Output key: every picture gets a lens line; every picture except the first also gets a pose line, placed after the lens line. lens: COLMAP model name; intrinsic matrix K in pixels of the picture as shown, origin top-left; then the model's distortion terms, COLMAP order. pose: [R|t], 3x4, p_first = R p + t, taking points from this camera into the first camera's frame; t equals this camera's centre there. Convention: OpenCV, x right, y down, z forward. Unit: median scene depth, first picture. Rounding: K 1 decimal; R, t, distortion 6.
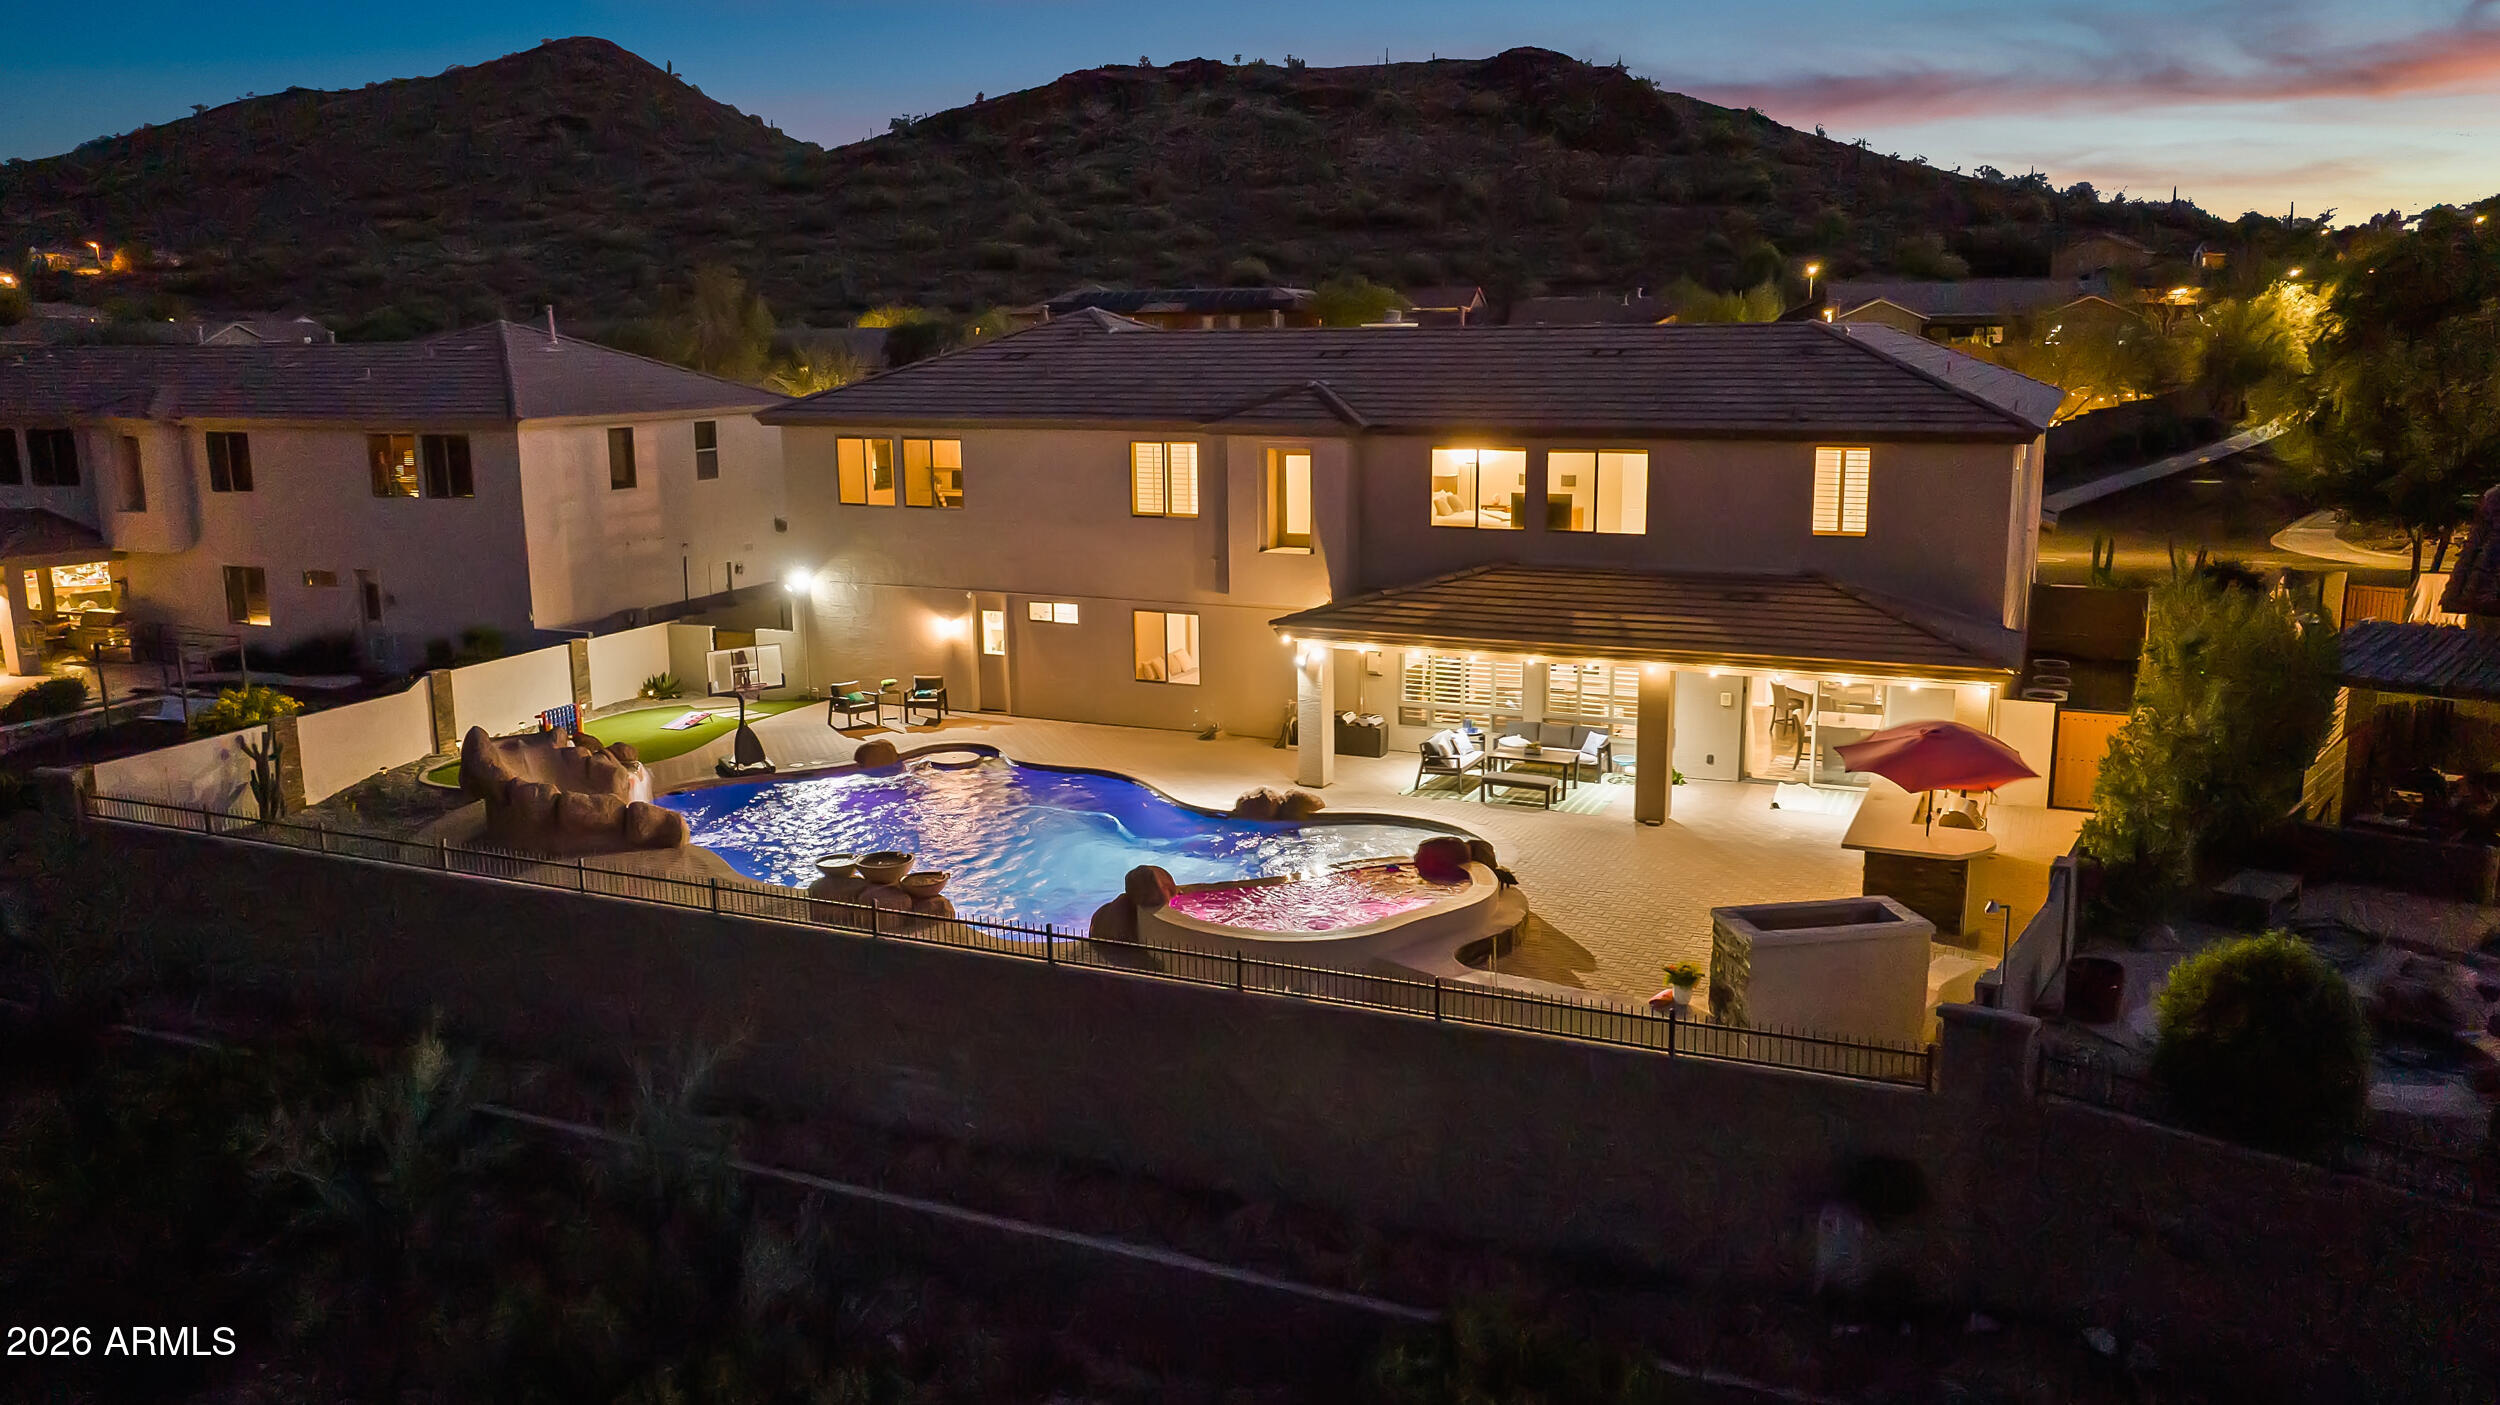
lens RADIAL K [[1786.3, 0, 1250.0], [0, 1786.3, 702.5], [0, 0, 1]] dist [-0.003637, -0.000427]
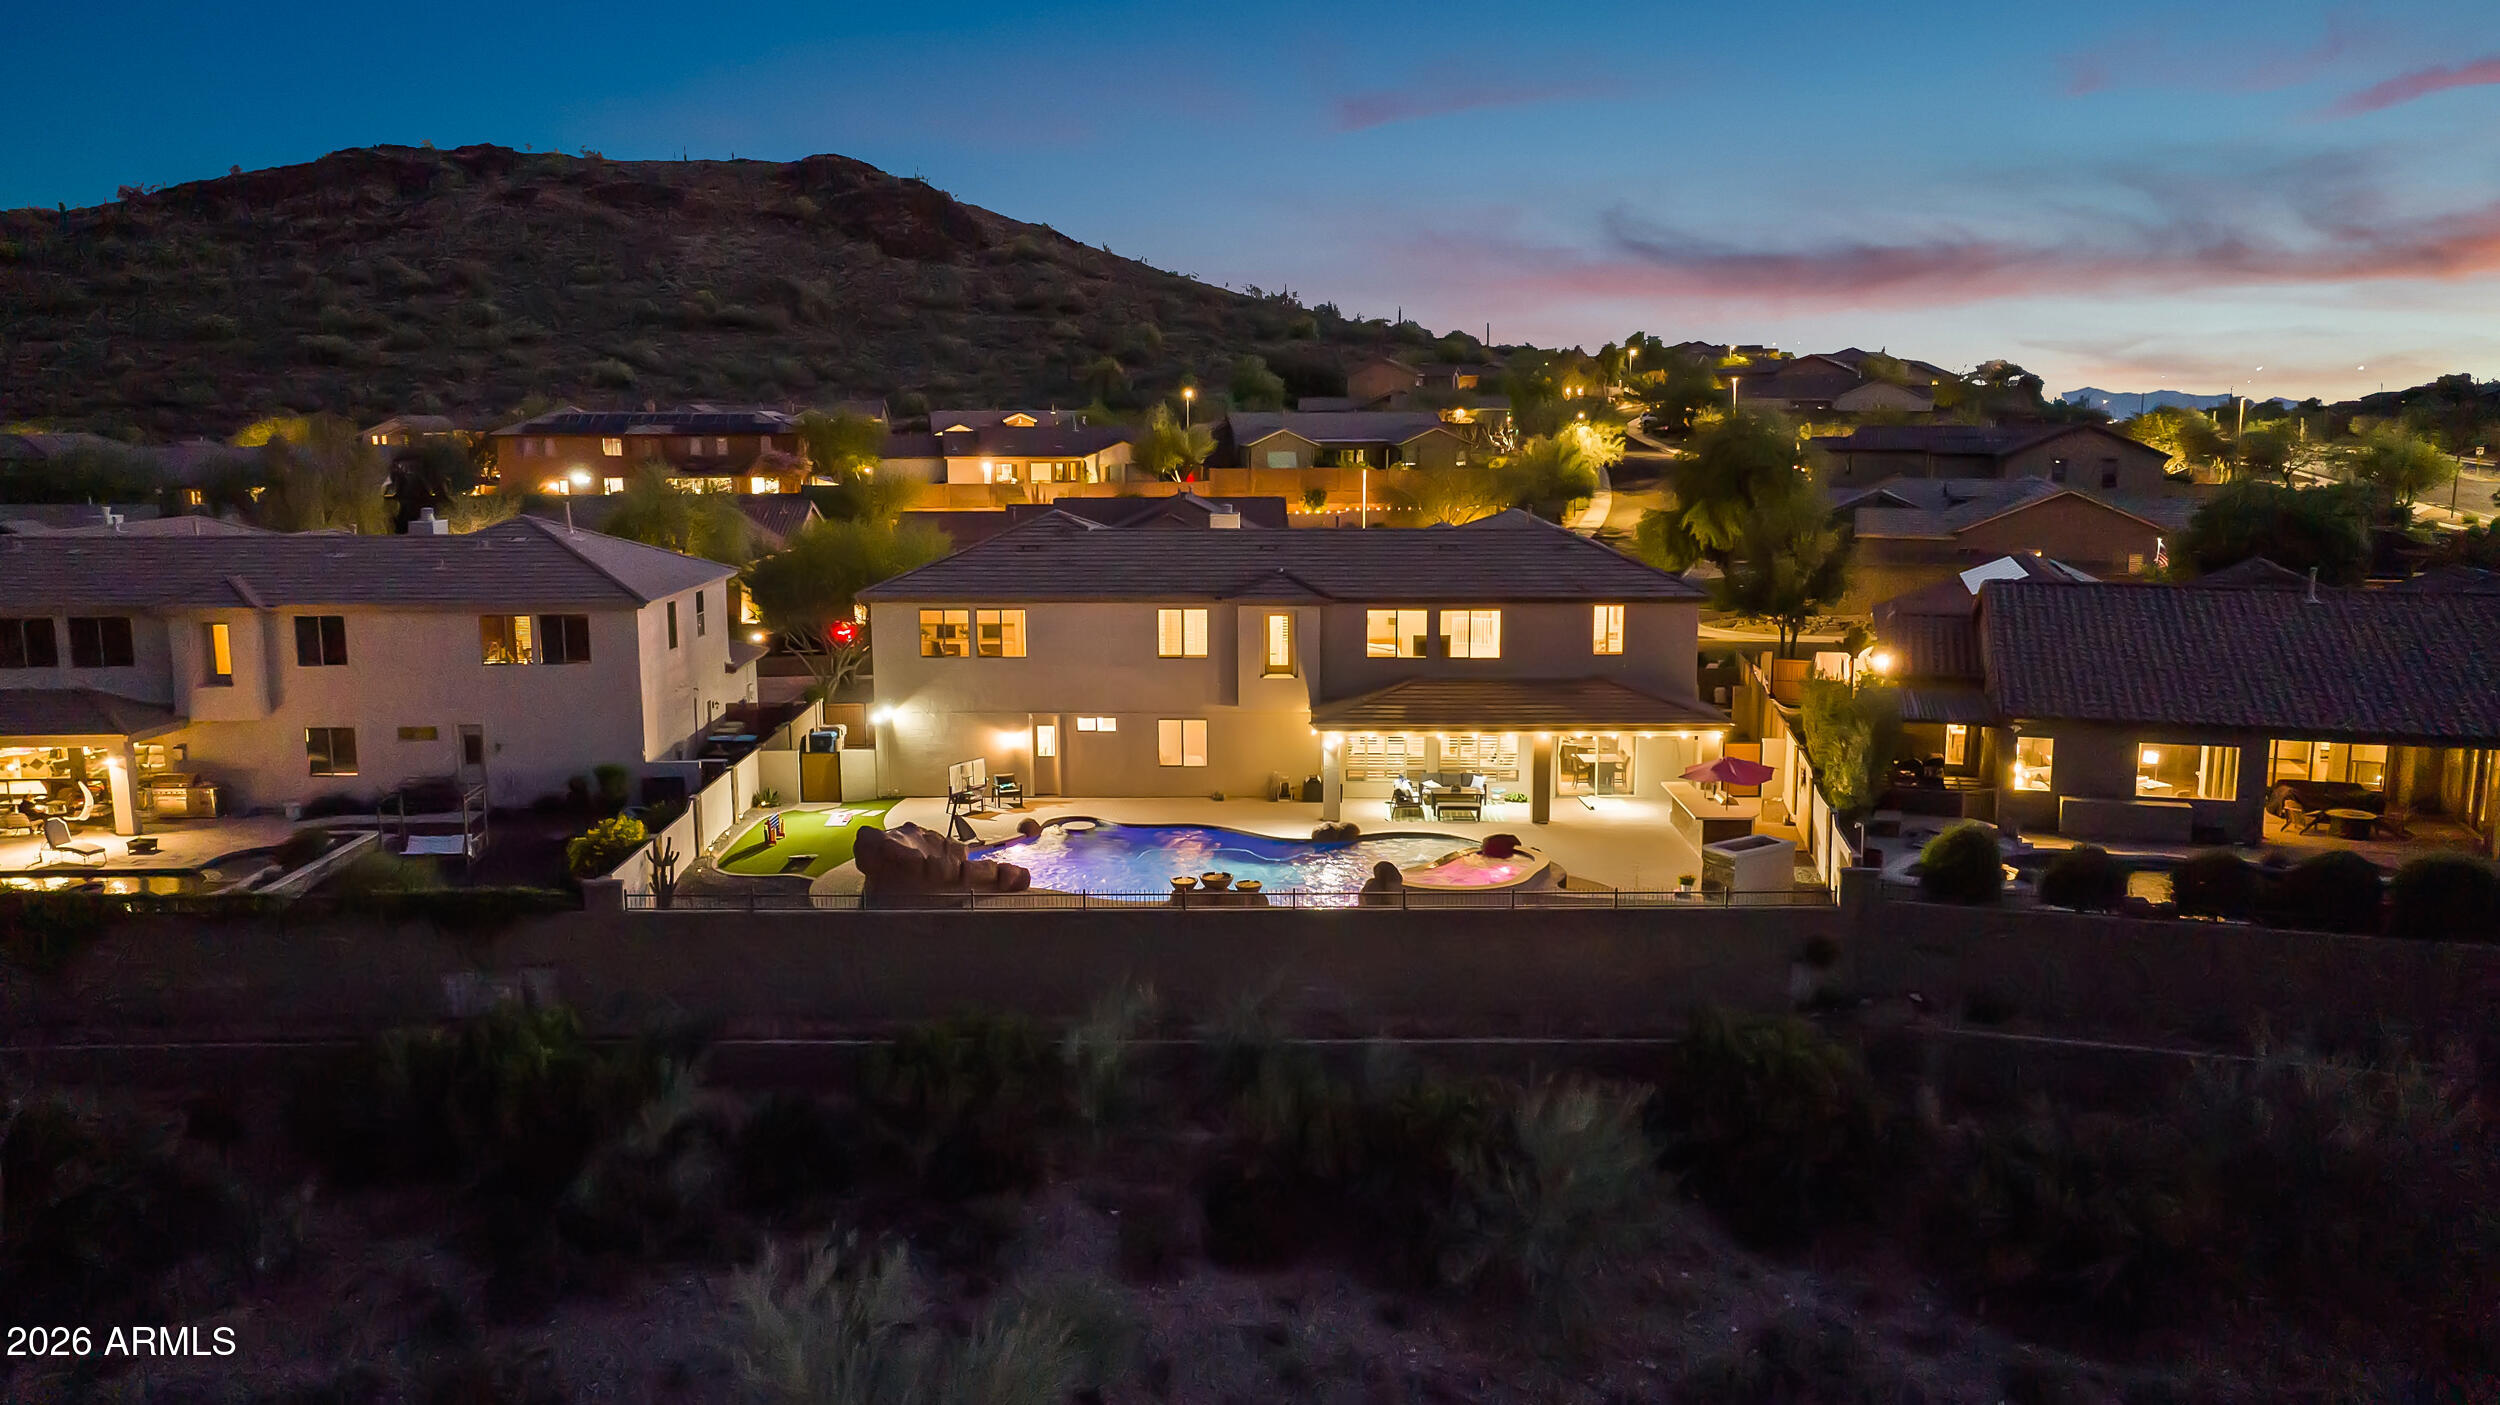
lens RADIAL K [[1748.2, 0, 1250.0], [0, 1748.2, 702.5], [0, 0, 1]] dist [-0.003668, 0.003655]
pose [[0.920574, -0.058184, 0.386209, -0.575948], [0.073983, 0.996916, -0.026158, -0.022269], [-0.383496, 0.052653, 0.922040, -0.400690]]
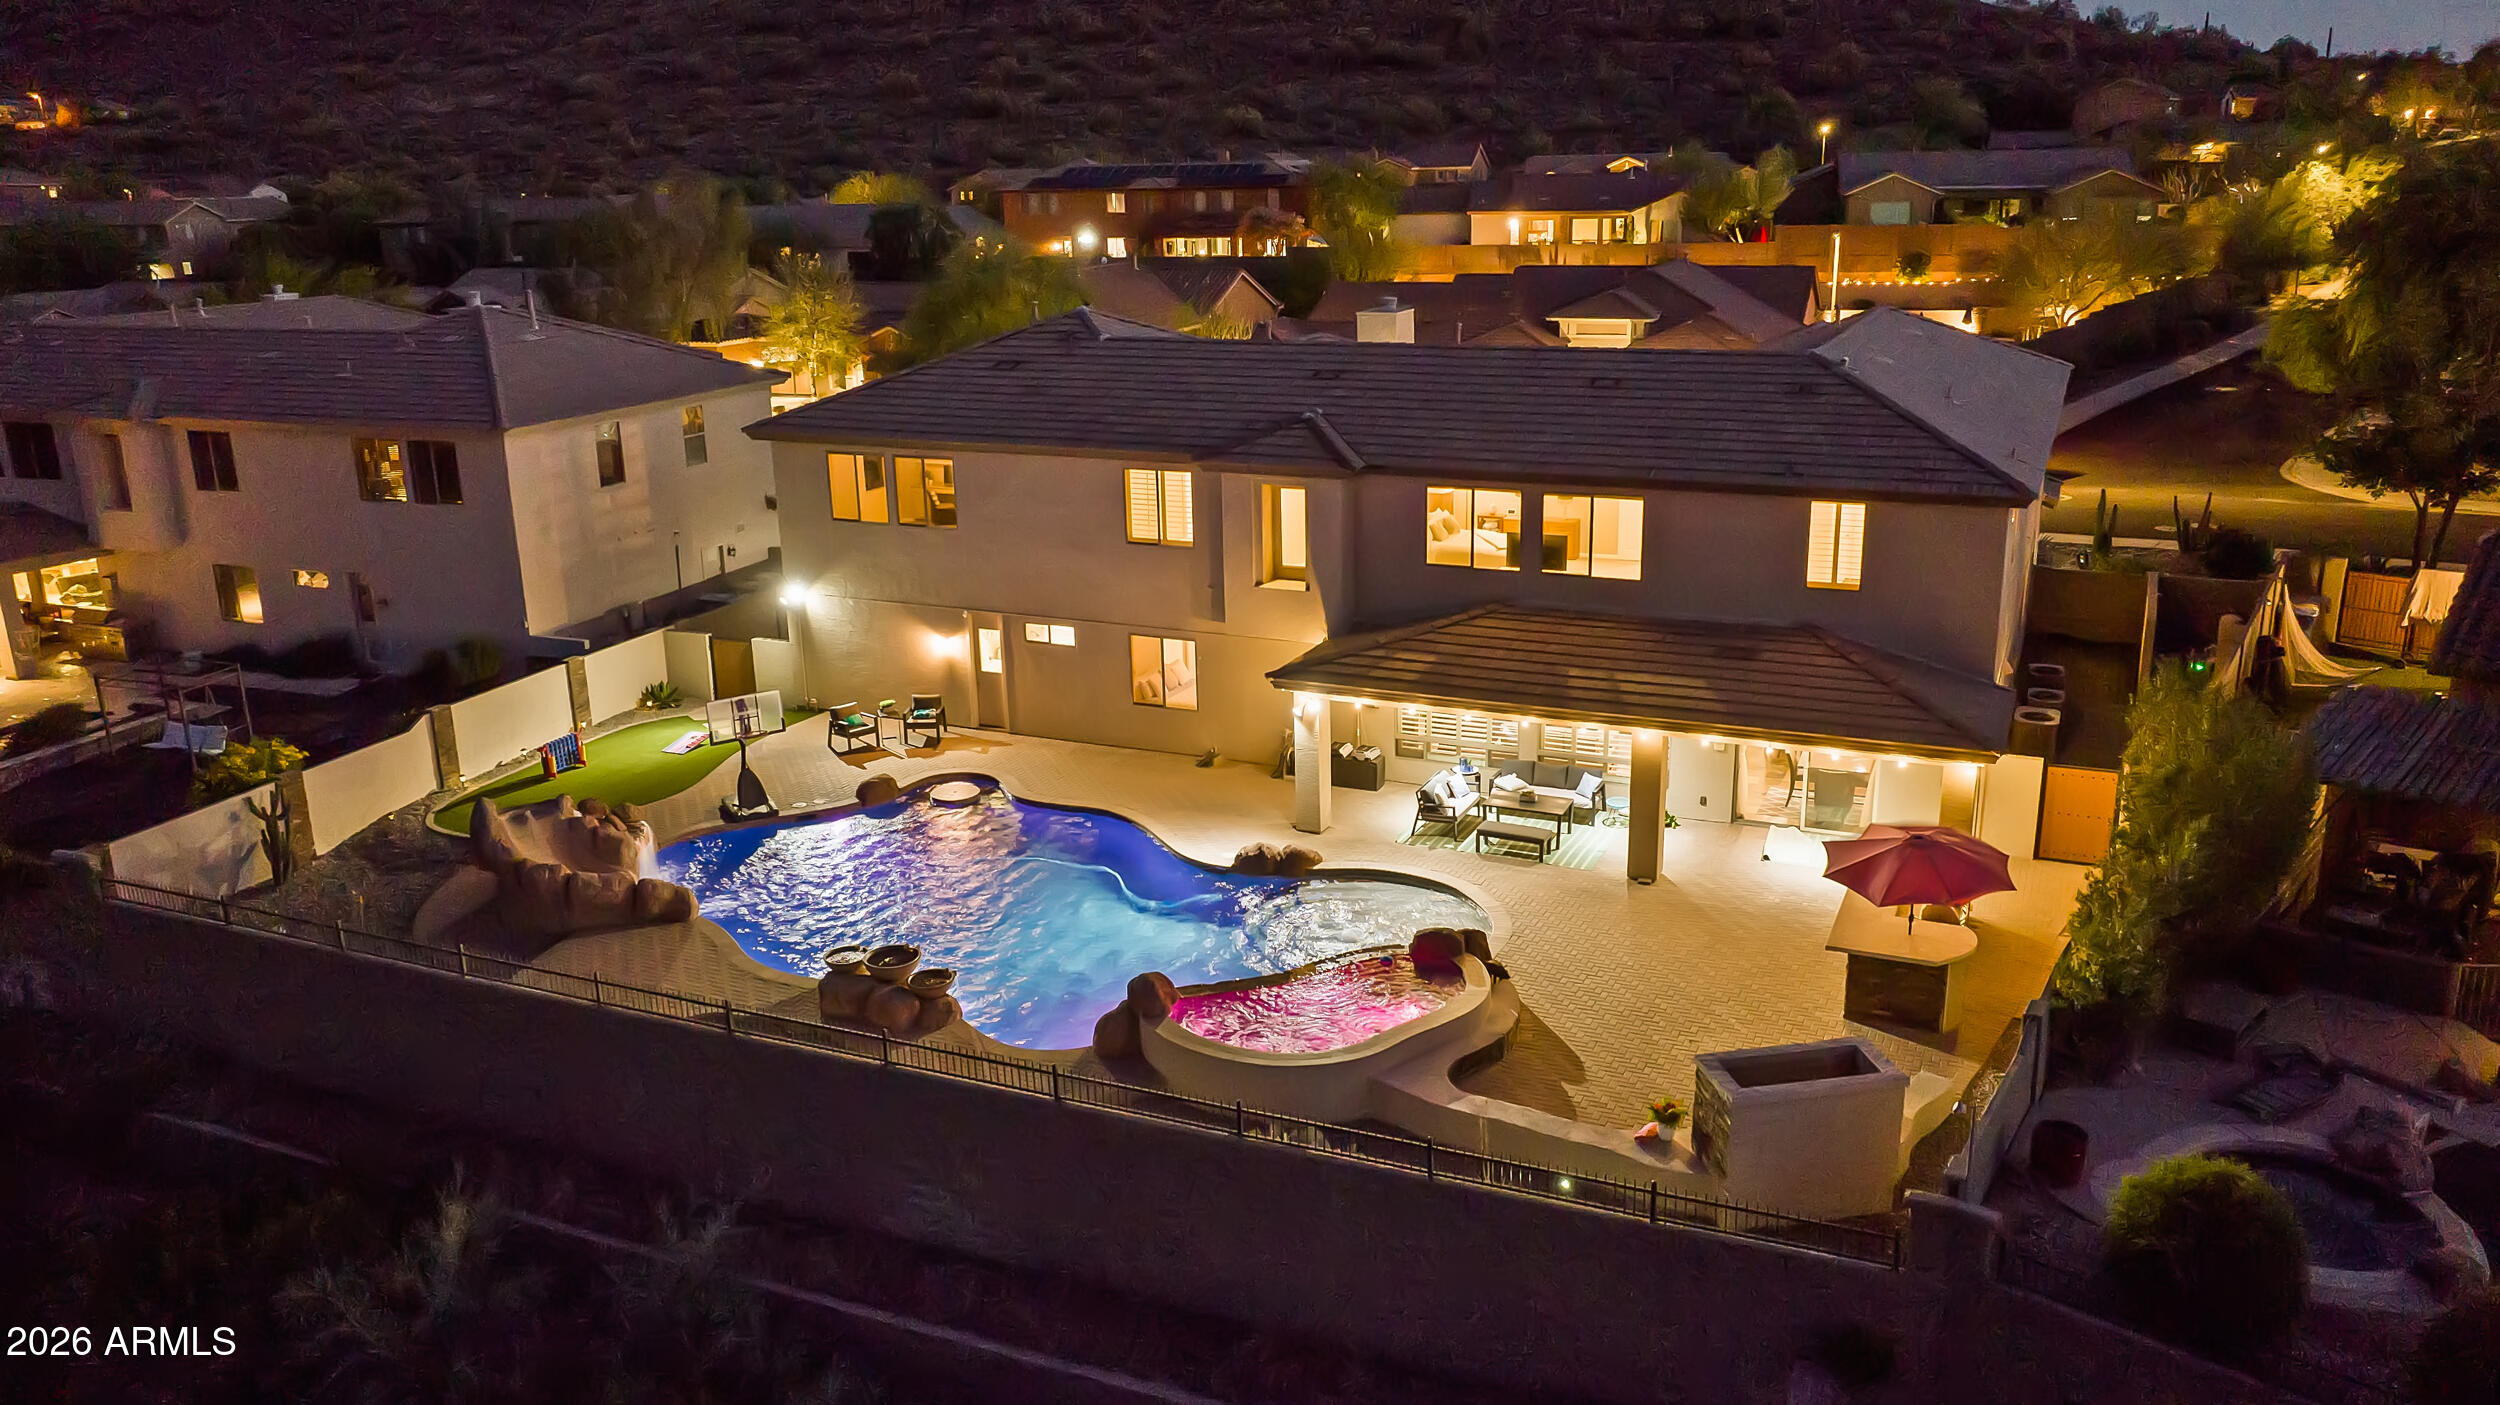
lens RADIAL K [[1817.1, 0, 1250.0], [0, 1817.1, 702.5], [0, 0, 1]] dist [-0.006040, 0.007167]
pose [[0.999939, -0.011036, 0.000298, 0.001293], [0.010972, 0.996405, 0.084007, -0.101128], [-0.001224, -0.083999, 0.996465, -0.018153]]
